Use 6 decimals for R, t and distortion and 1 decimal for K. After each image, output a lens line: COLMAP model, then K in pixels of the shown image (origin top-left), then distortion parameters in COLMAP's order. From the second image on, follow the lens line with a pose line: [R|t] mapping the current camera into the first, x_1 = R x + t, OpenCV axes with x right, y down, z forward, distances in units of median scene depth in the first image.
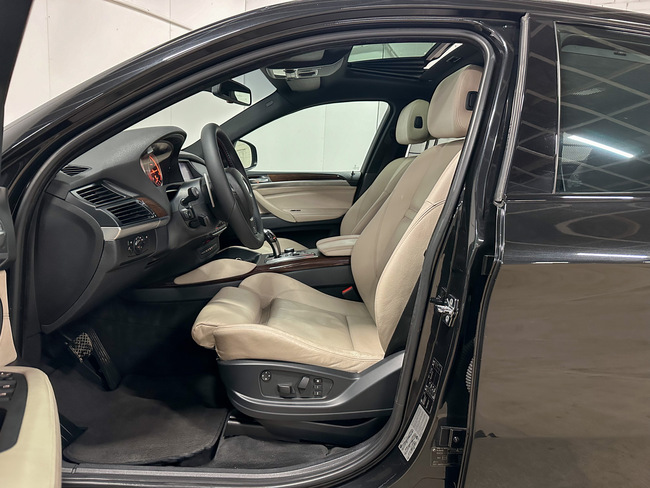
lens RADIAL K [[467.0, 0, 325.0], [0, 467.0, 244.0], [0, 0, 1]] dist [0.122977, -0.195598]
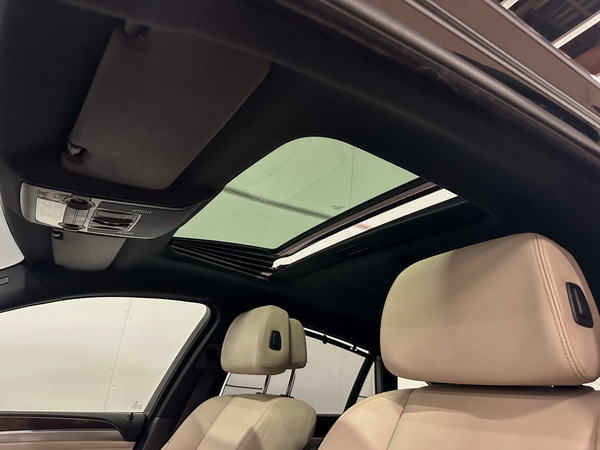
lens RADIAL K [[431.1, 0, 300.0], [0, 431.1, 225.0], [0, 0, 1]] dist [0.122977, -0.195598]
pose [[0.872994, 0.197443, 0.445981, -0.052481], [0.046707, 0.876352, -0.479402, -0.095215], [-0.485490, 0.439345, 0.755828, 0.407321]]
